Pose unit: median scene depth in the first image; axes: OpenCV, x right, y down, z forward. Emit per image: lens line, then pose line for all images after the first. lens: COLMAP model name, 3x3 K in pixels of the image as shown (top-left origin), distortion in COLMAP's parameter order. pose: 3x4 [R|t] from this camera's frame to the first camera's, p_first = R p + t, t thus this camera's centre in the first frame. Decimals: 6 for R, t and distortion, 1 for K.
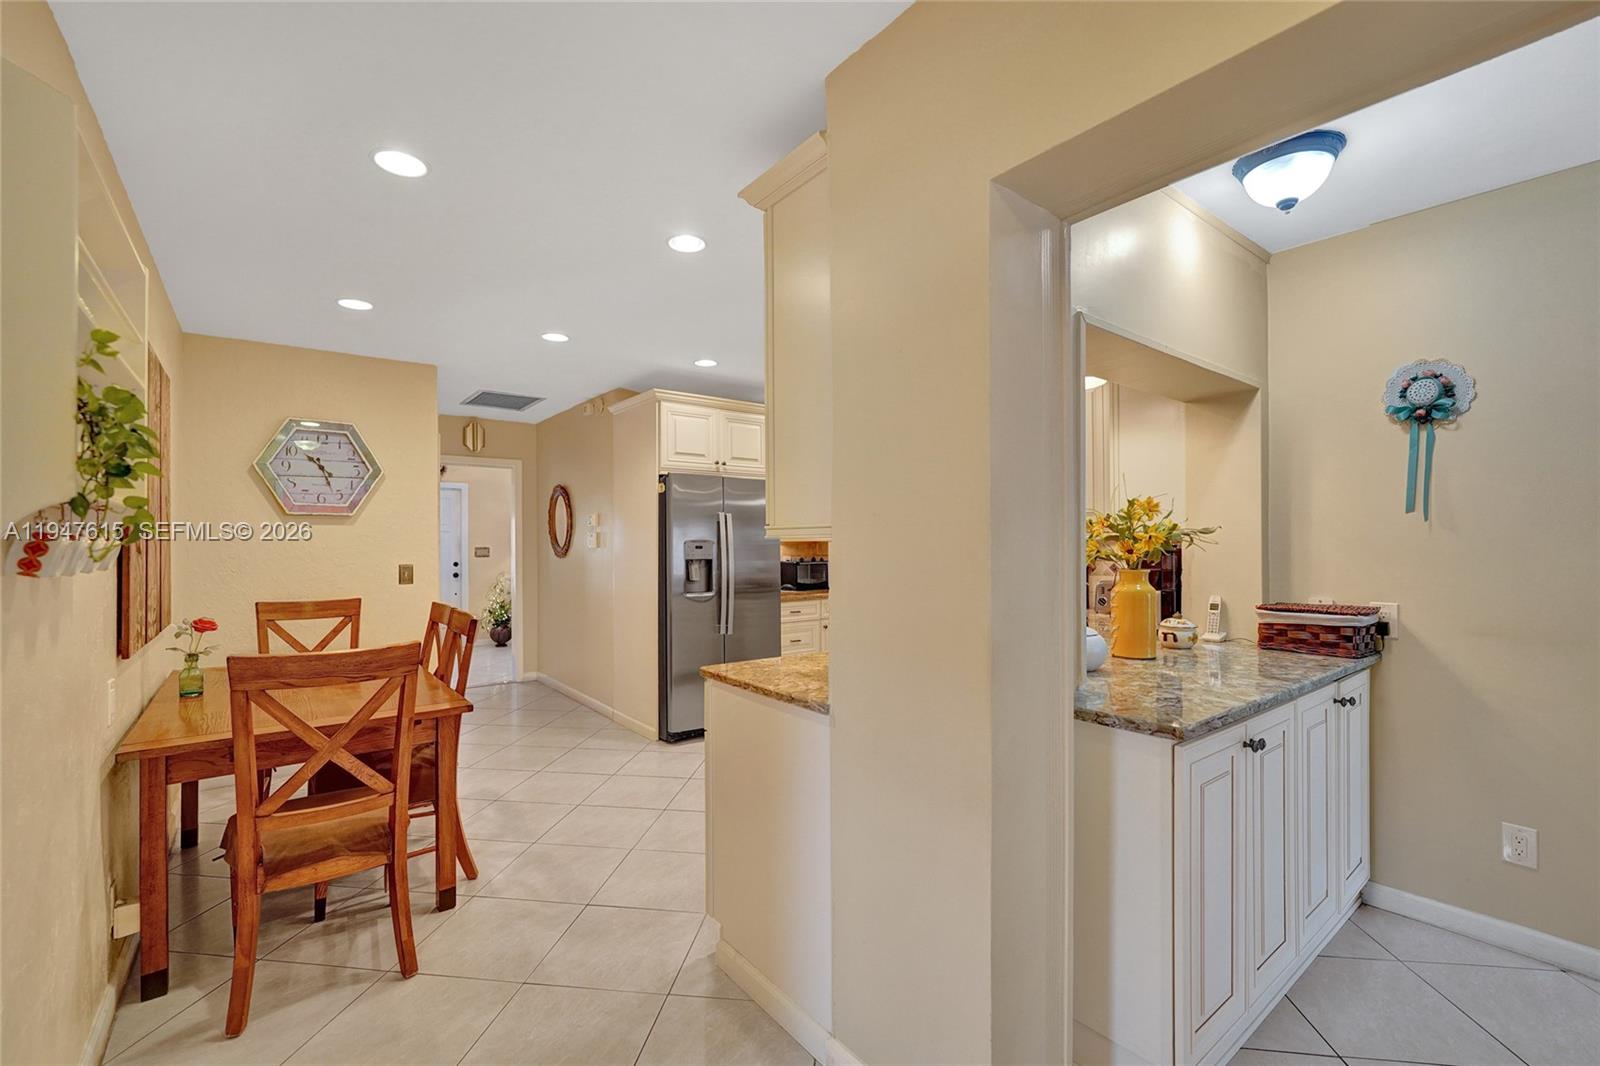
lens RADIAL K [[674.8, 0, 804.0], [0, 674.8, 538.4], [0, 0, 1]] dist [-0.001698, 0.000157]
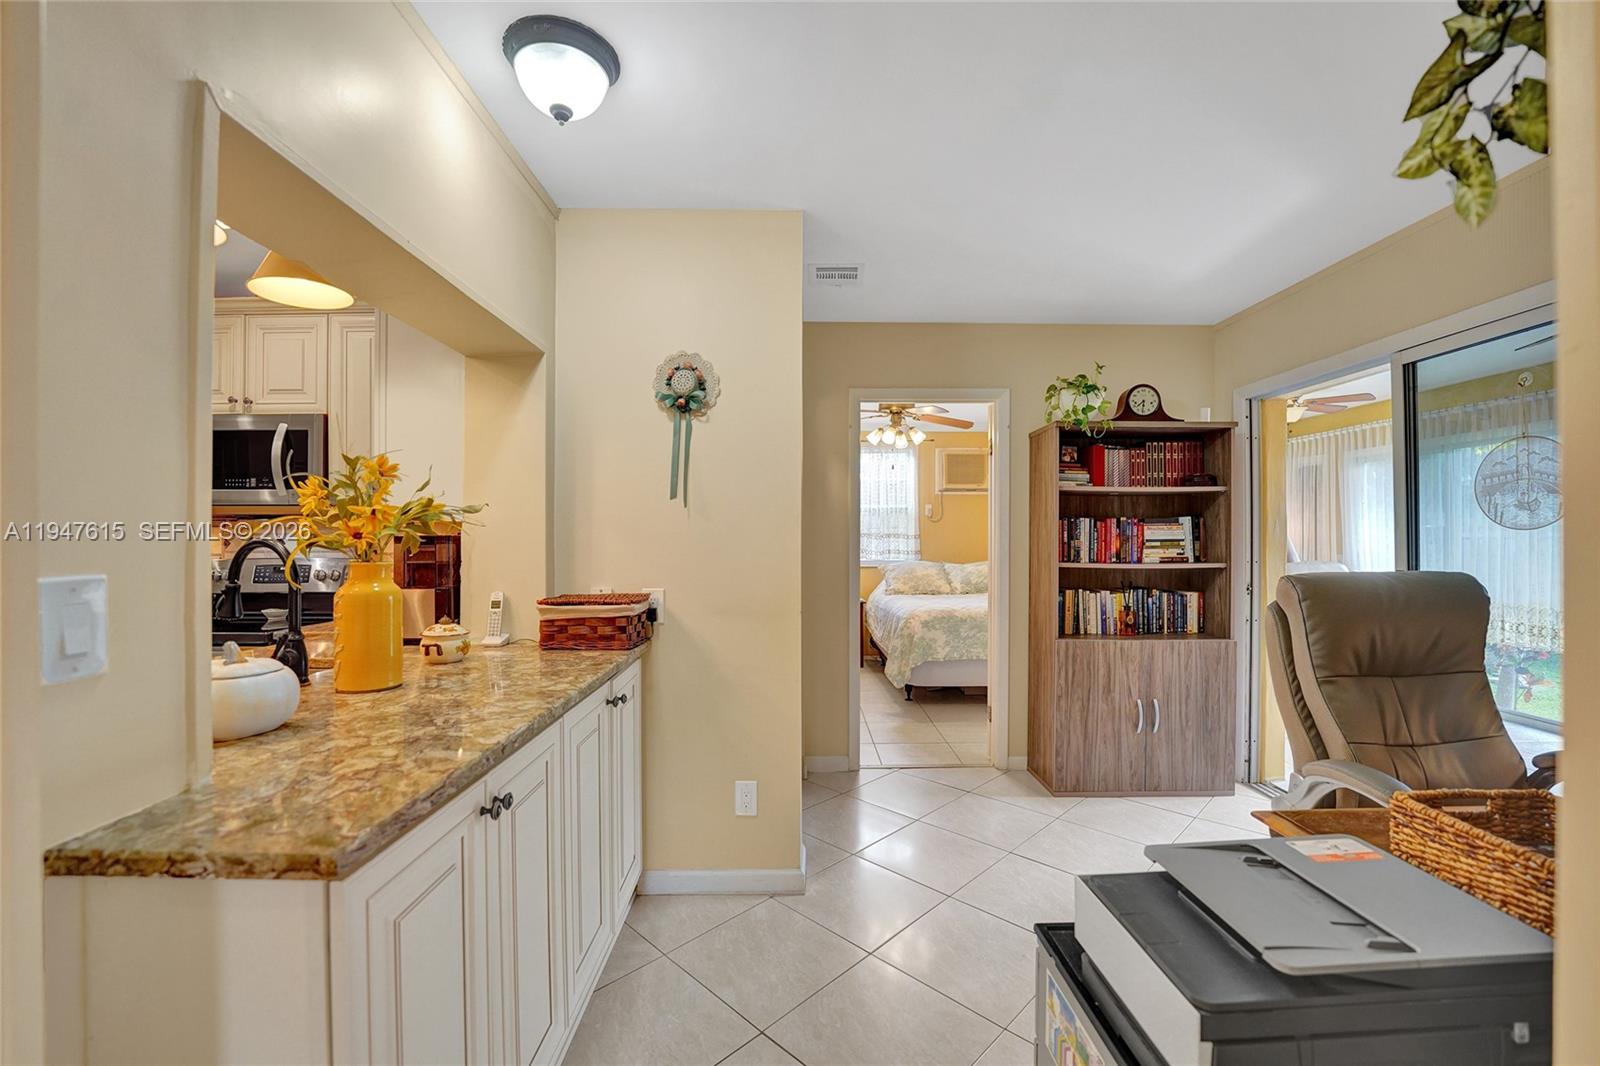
lens RADIAL K [[655.6, 0, 792.1], [0, 655.6, 537.5], [0, 0, 1]] dist [-0.023343, -0.000161]
pose [[0.619992, 0.002571, 0.784604, 0.233728], [-0.004171, 0.999991, 0.000020, 0.019224], [-0.784597, -0.003285, 0.619997, 0.244684]]
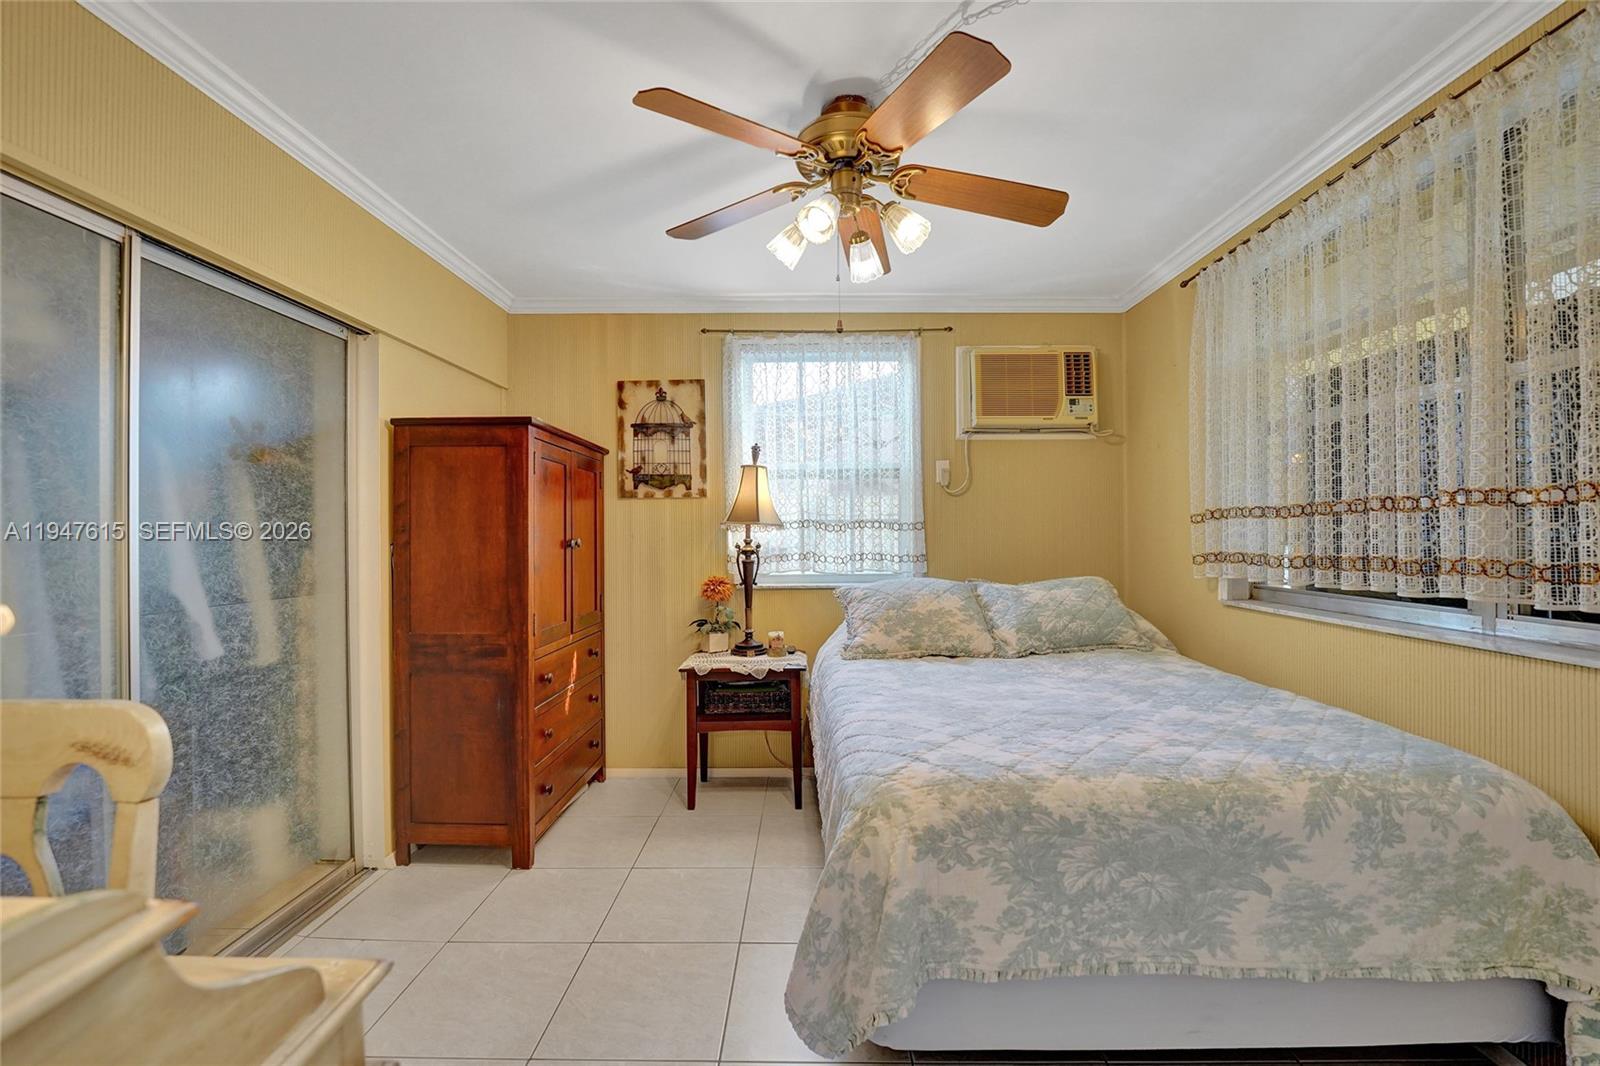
lens RADIAL K [[666.9, 0, 806.7], [0, 666.9, 530.2], [0, 0, 1]] dist [-0.028944, 0.000145]
pose [[0.619042, 0.002209, 0.785354, 1.575392], [0.000616, 0.999994, -0.003298, 0.027328], [-0.785357, 0.002526, 0.619038, 0.911469]]
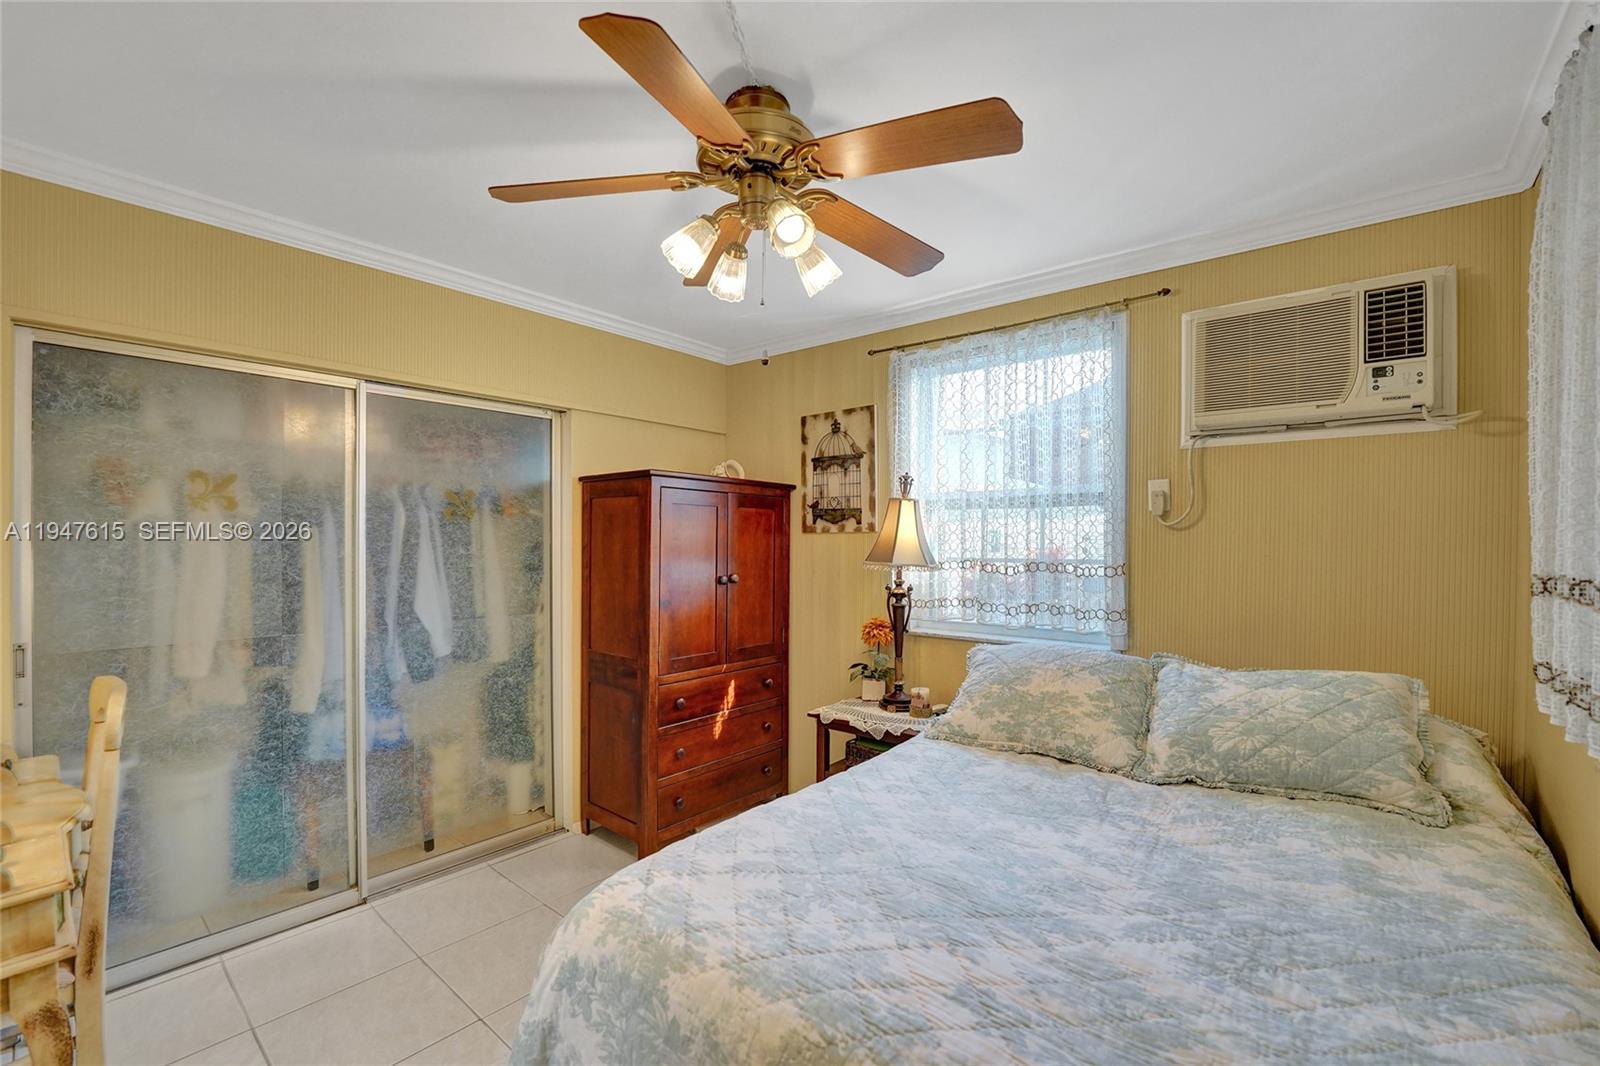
lens RADIAL K [[680.0, 0, 771.0], [0, 680.0, 548.0], [0, 0, 1]] dist [-0.029669, -0.000097]
pose [[0.980787, 0.004371, 0.195035, 2.116762], [-0.006724, 0.999912, 0.011407, -0.032409], [-0.194968, -0.012499, 0.980730, 0.670845]]
